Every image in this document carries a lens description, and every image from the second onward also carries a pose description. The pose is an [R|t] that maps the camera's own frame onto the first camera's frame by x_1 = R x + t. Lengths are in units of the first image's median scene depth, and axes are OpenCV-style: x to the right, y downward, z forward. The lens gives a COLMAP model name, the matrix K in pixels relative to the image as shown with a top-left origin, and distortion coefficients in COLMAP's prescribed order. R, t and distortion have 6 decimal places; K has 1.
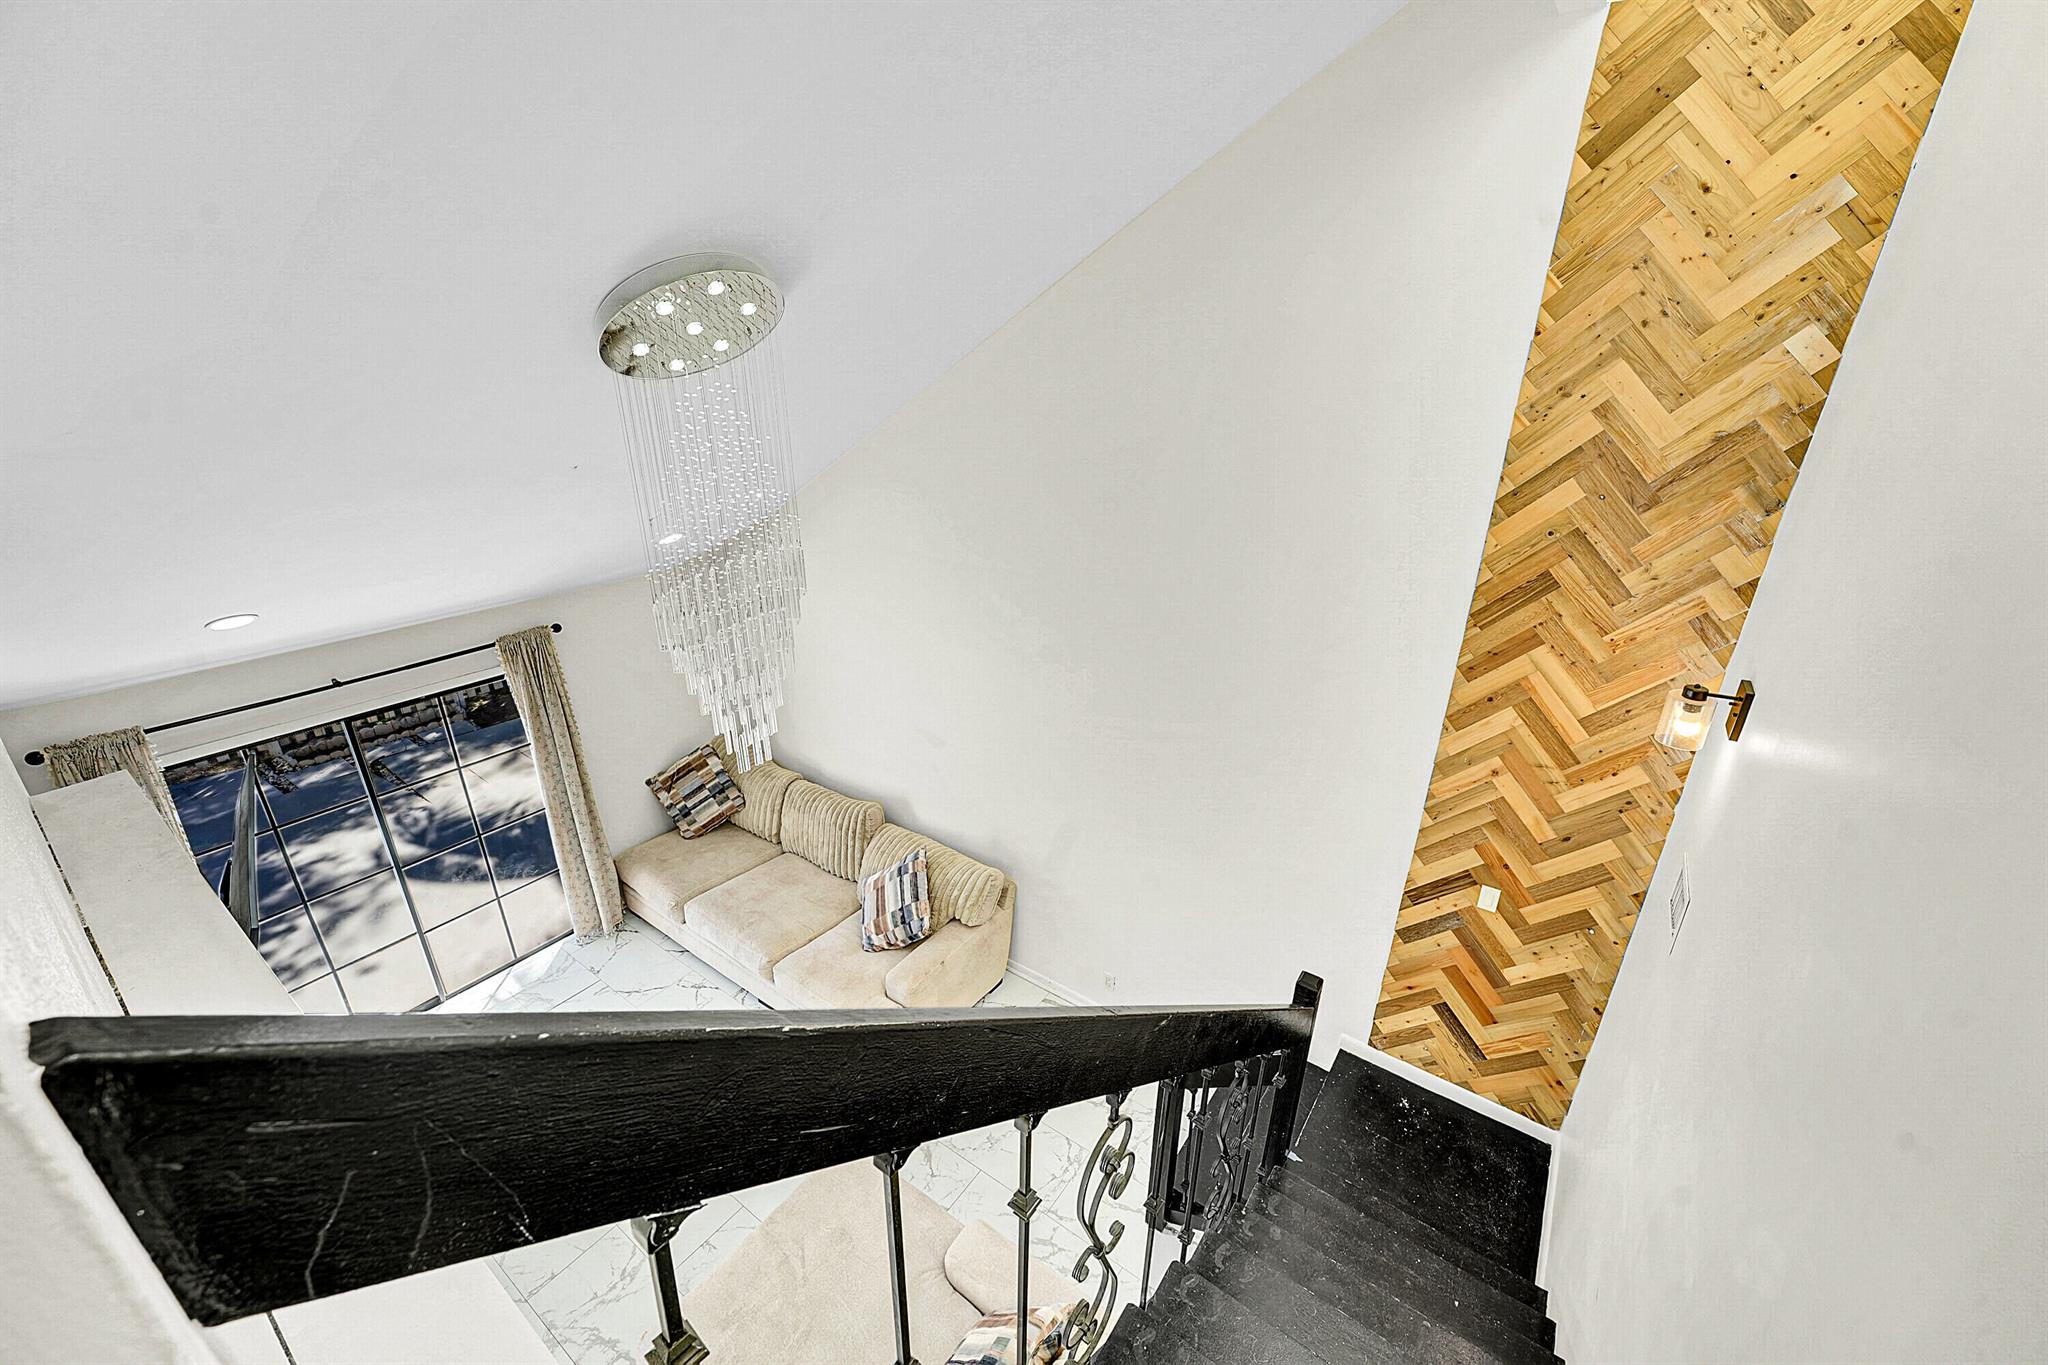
lens RADIAL K [[810.6, 0, 1032.0], [0, 810.6, 680.5], [0, 0, 1]] dist [-0.001445, 0.000548]
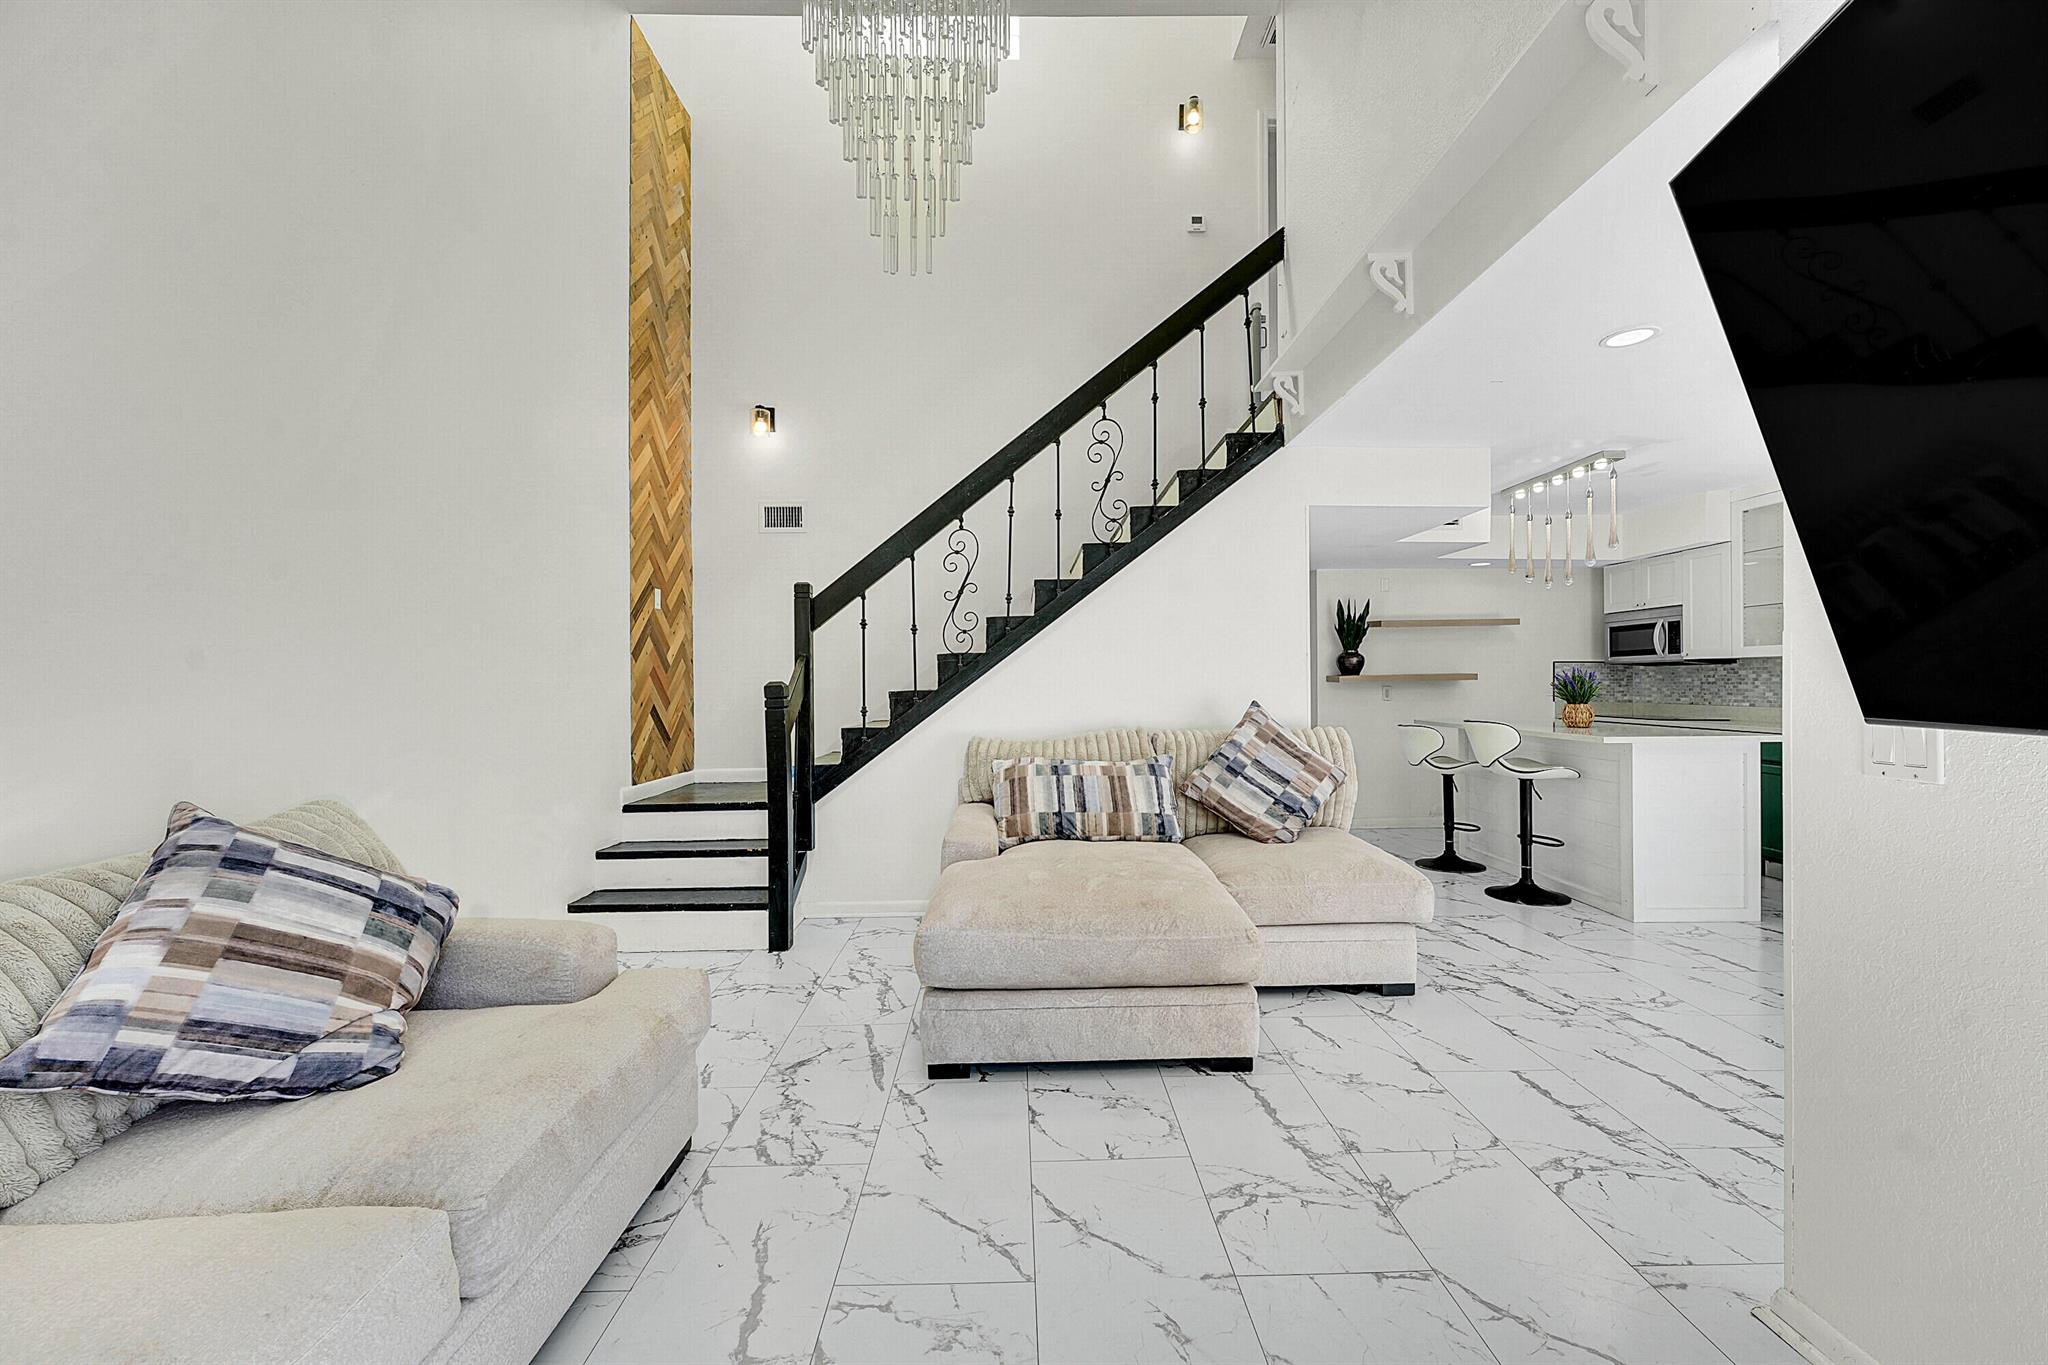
lens RADIAL K [[810.6, 0, 1028.0], [0, 810.6, 683.5], [0, 0, 1]] dist [-0.001445, 0.000548]
pose [[-0.594306, -0.003286, 0.804232, -0.954495], [0.312158, 0.920650, 0.234438, 0.295096], [-0.741186, 0.390376, -0.546122, 1.430738]]
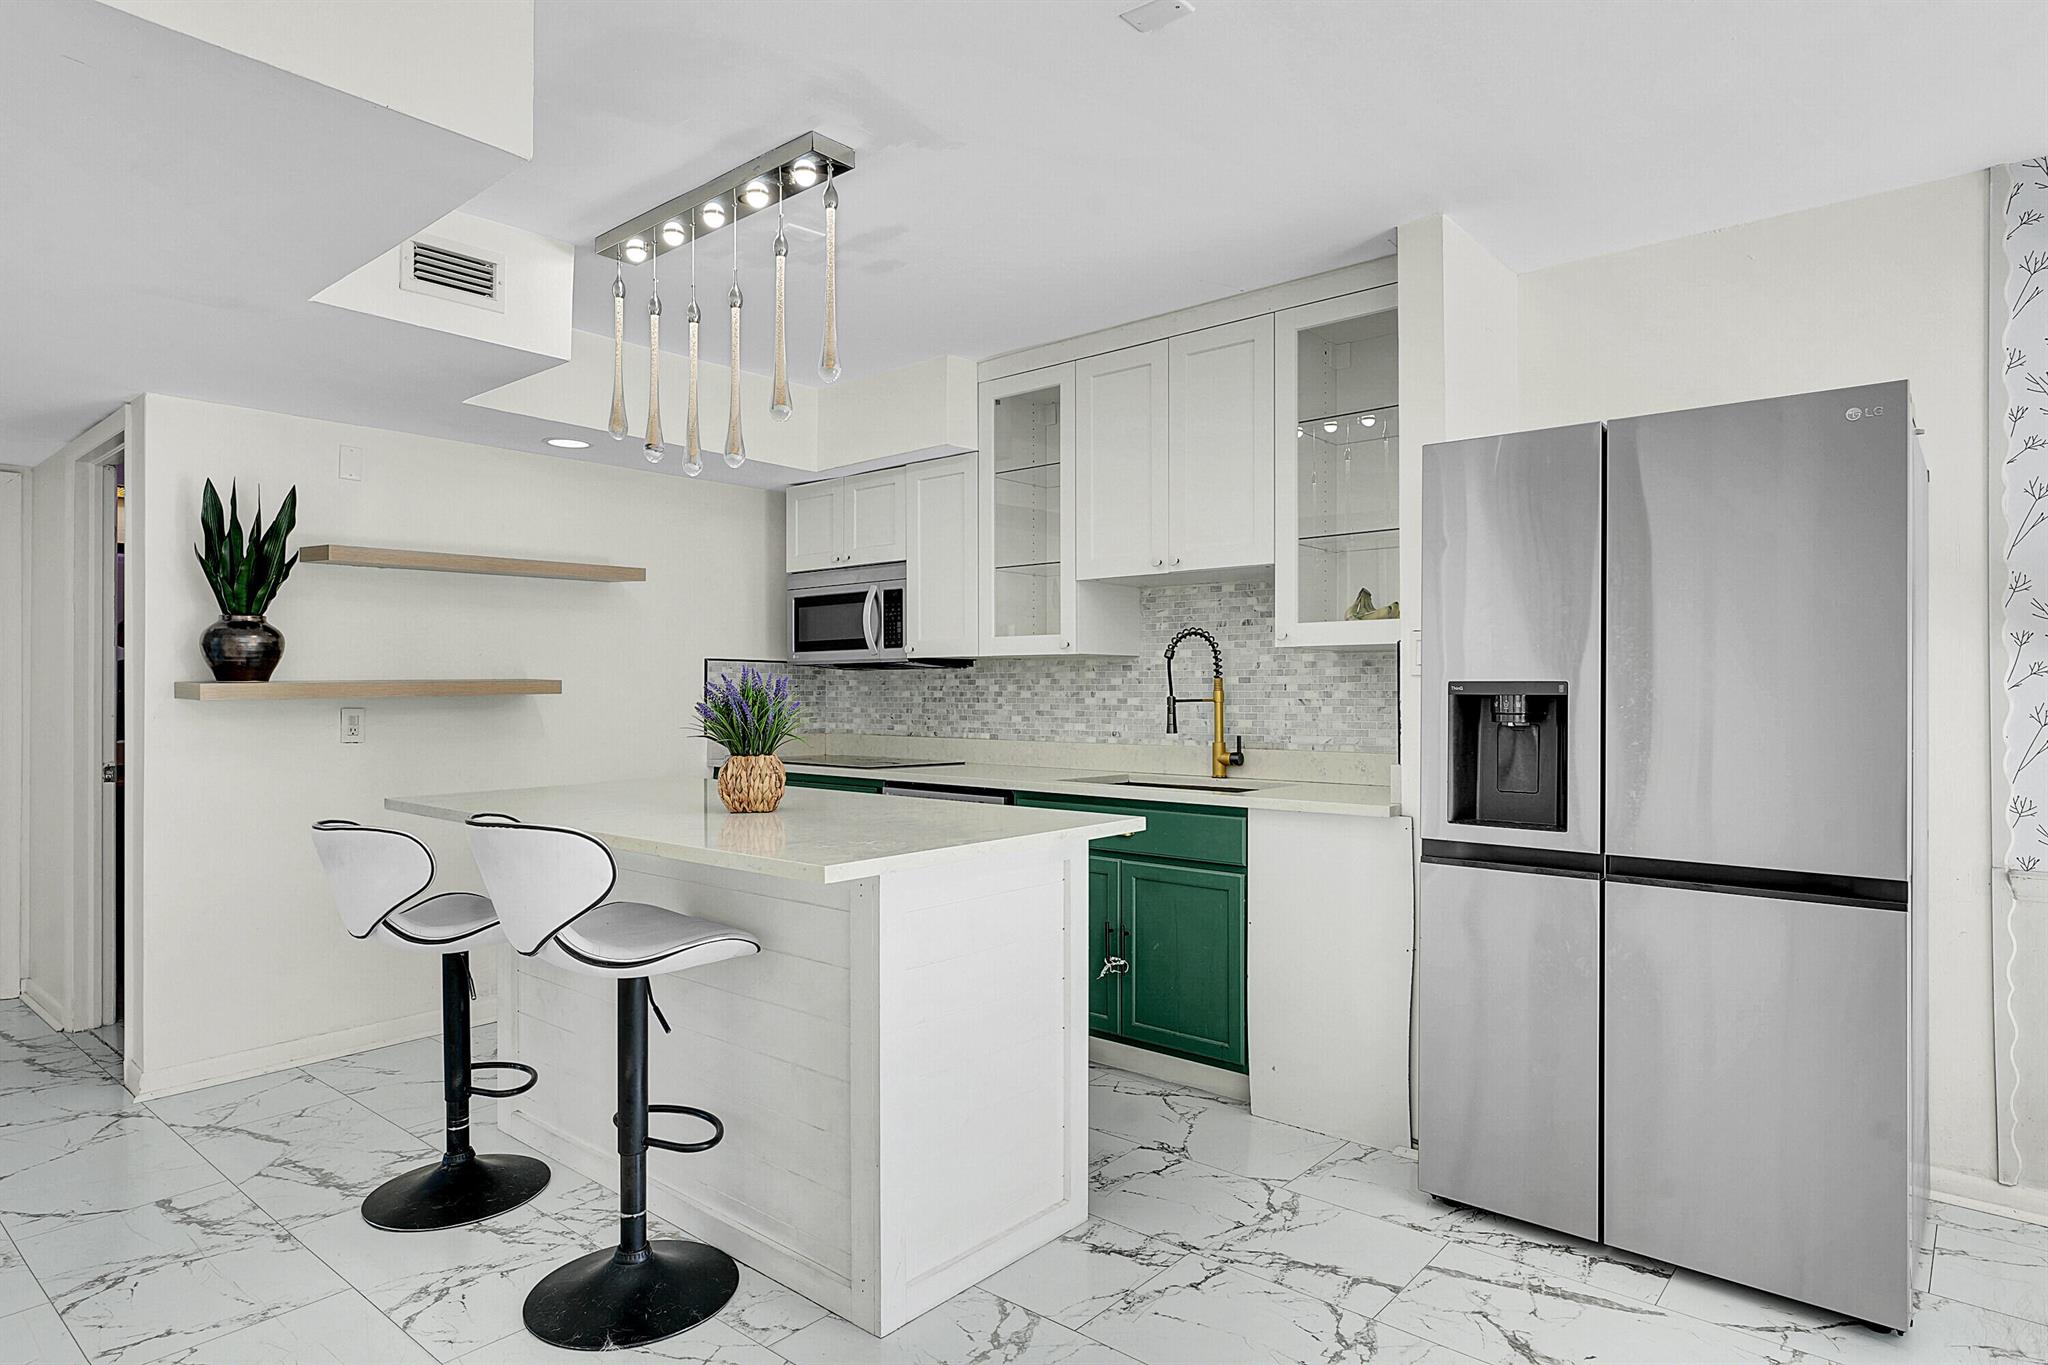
lens RADIAL K [[1145.7, 0, 1029.8], [0, 1145.7, 683.1], [0, 0, 1]] dist [0.001239, 0.000445]
pose [[-0.996329, -0.004298, 0.085498, -0.649271], [0.028673, 0.924297, 0.380596, 0.609607], [-0.080662, 0.381651, -0.920780, 0.666471]]
